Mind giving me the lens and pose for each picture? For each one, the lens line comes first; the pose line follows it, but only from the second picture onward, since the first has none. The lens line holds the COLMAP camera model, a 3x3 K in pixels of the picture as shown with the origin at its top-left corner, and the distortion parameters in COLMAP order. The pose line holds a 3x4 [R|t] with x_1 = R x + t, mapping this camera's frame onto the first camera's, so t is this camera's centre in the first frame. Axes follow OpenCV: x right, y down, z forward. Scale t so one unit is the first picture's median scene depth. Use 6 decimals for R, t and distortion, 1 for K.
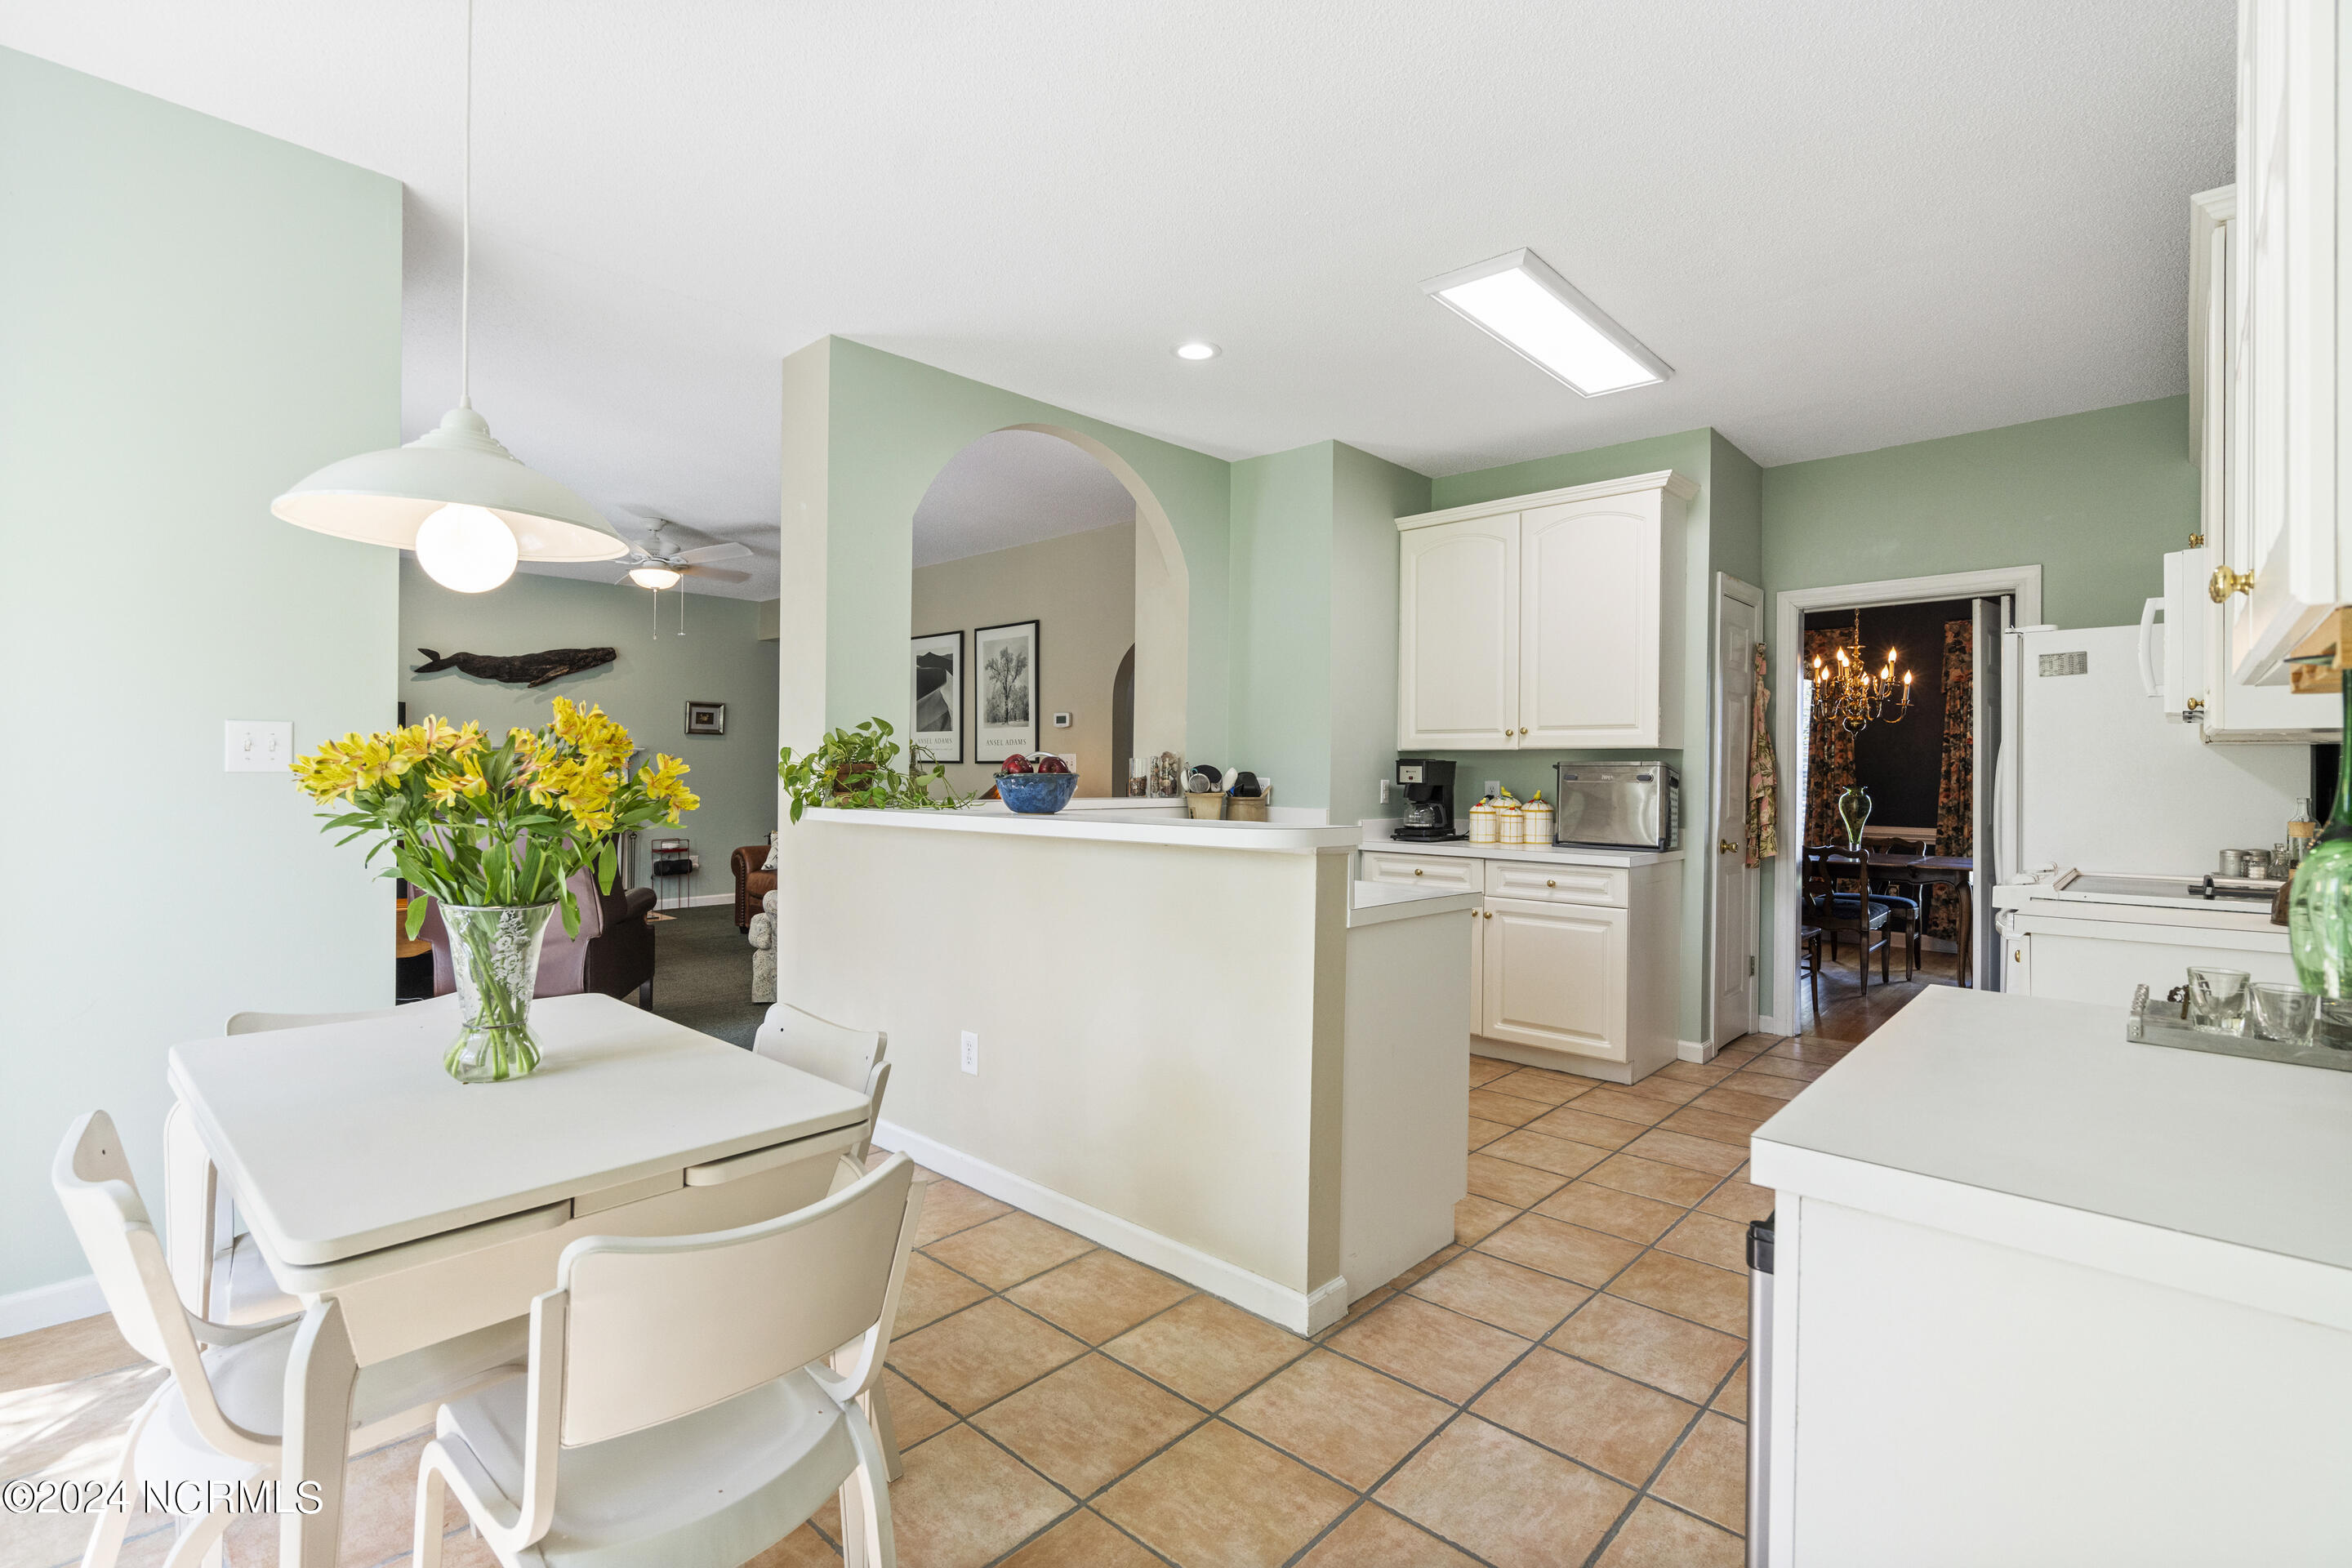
lens RADIAL K [[1081.1, 0, 1169.6], [0, 1081.1, 769.7], [0, 0, 1]] dist [-0.001073, 0.000190]
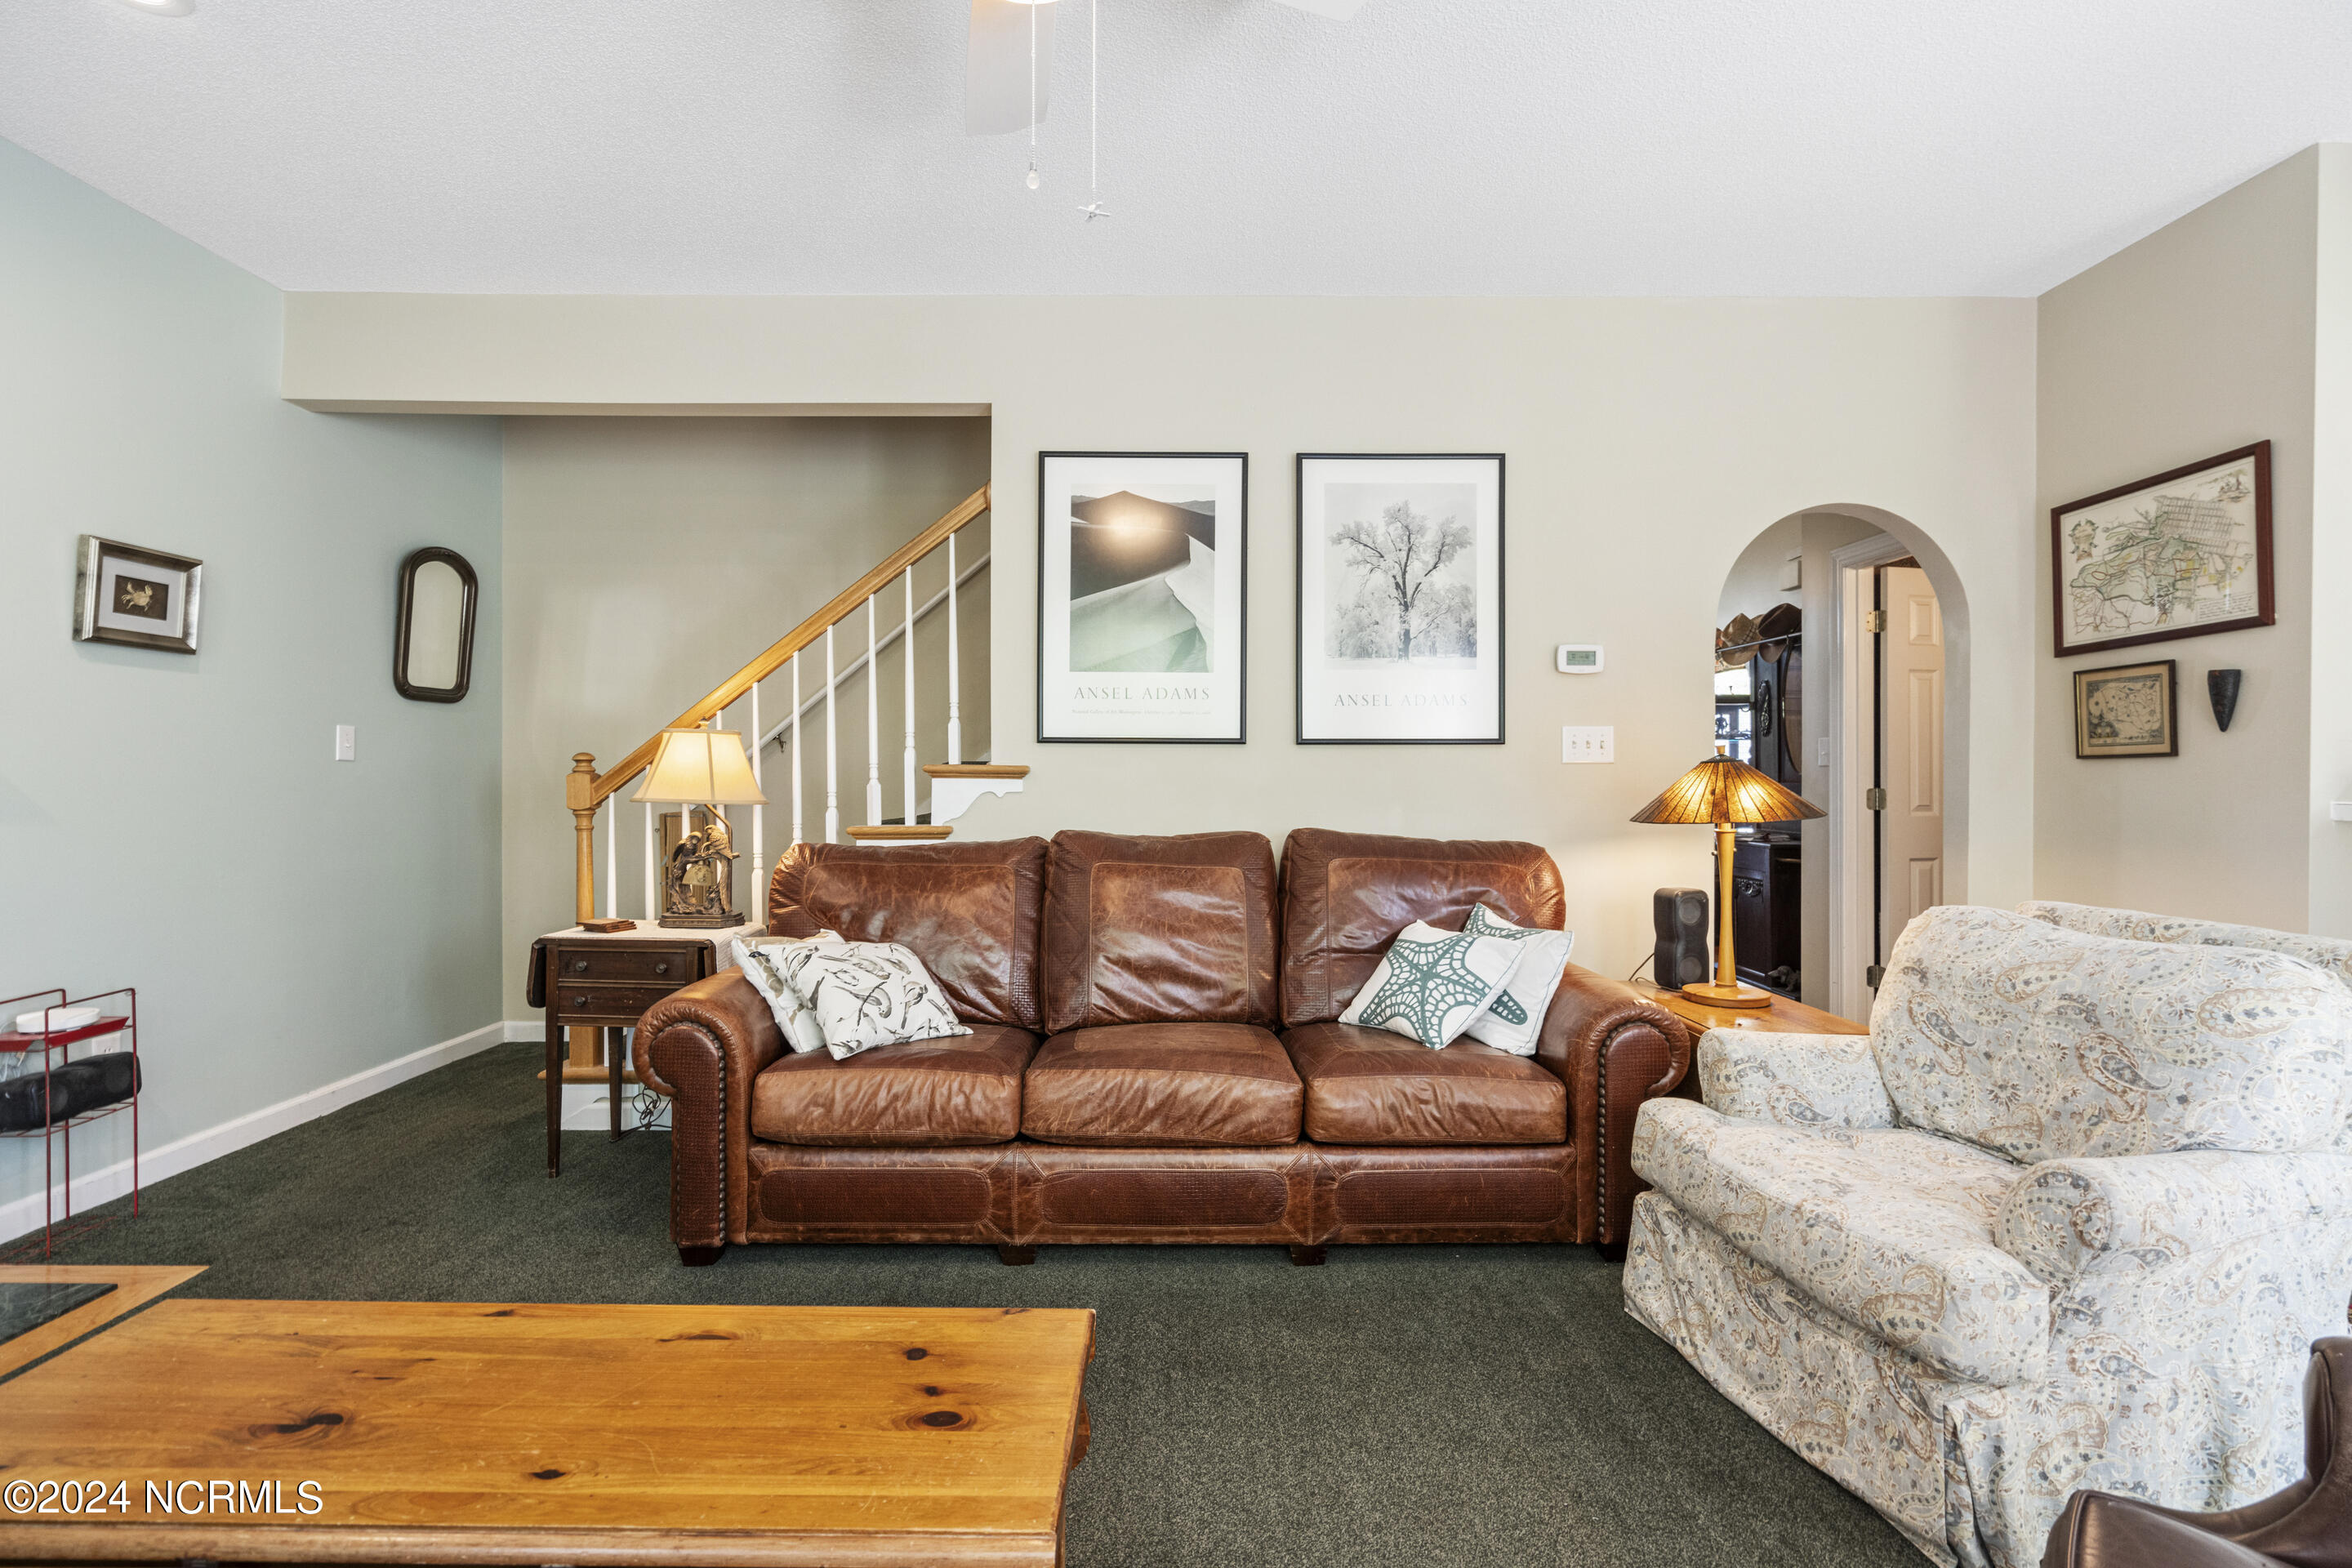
lens RADIAL K [[1081.1, 0, 1169.6], [0, 1081.1, 769.7], [0, 0, 1]] dist [-0.001073, 0.000190]
pose [[0.726744, -0.000376, 0.686908, -0.511370], [0.002770, 0.999993, -0.002384, 0.005497], [-0.686903, 0.003636, 0.726740, 0.669328]]
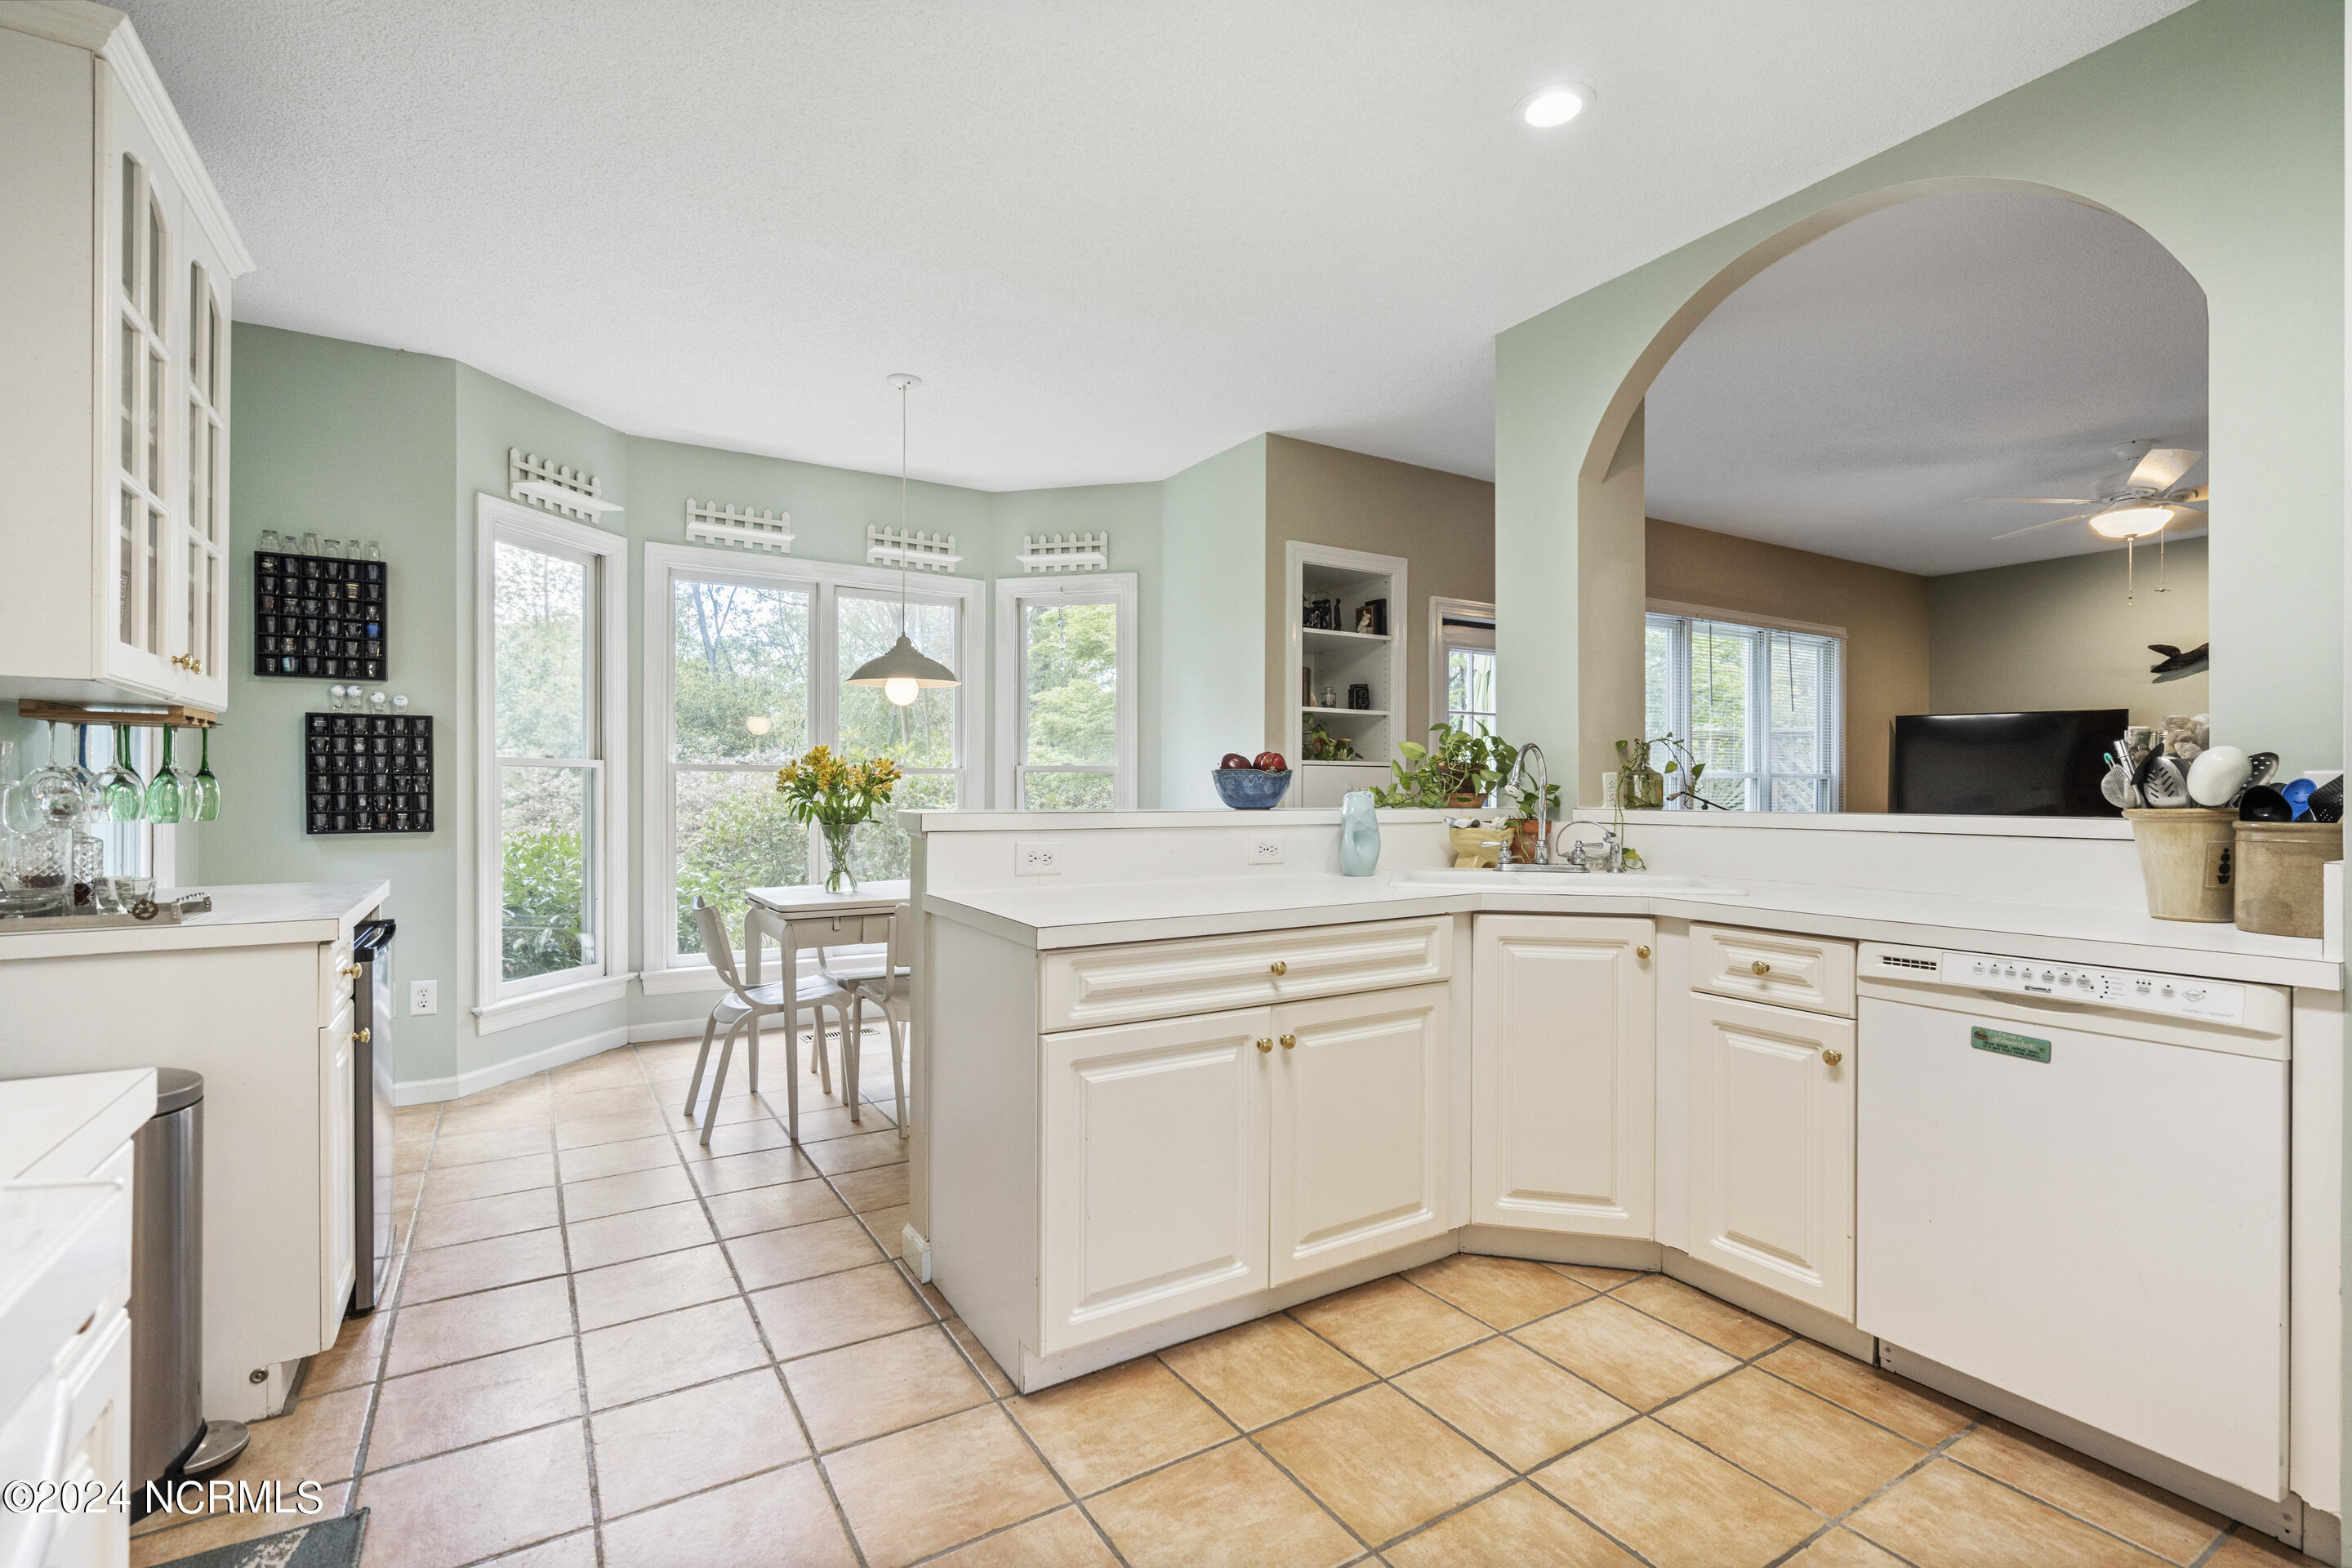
lens RADIAL K [[1060.3, 0, 1178.1], [0, 1060.3, 800.9], [0, 0, 1]] dist [0.000314, 0.000229]
pose [[-0.262769, 0.001242, -0.964858, 0.333896], [-0.000140, 0.999999, 0.001325, 0.011873], [0.964859, 0.000484, -0.262768, 0.463785]]
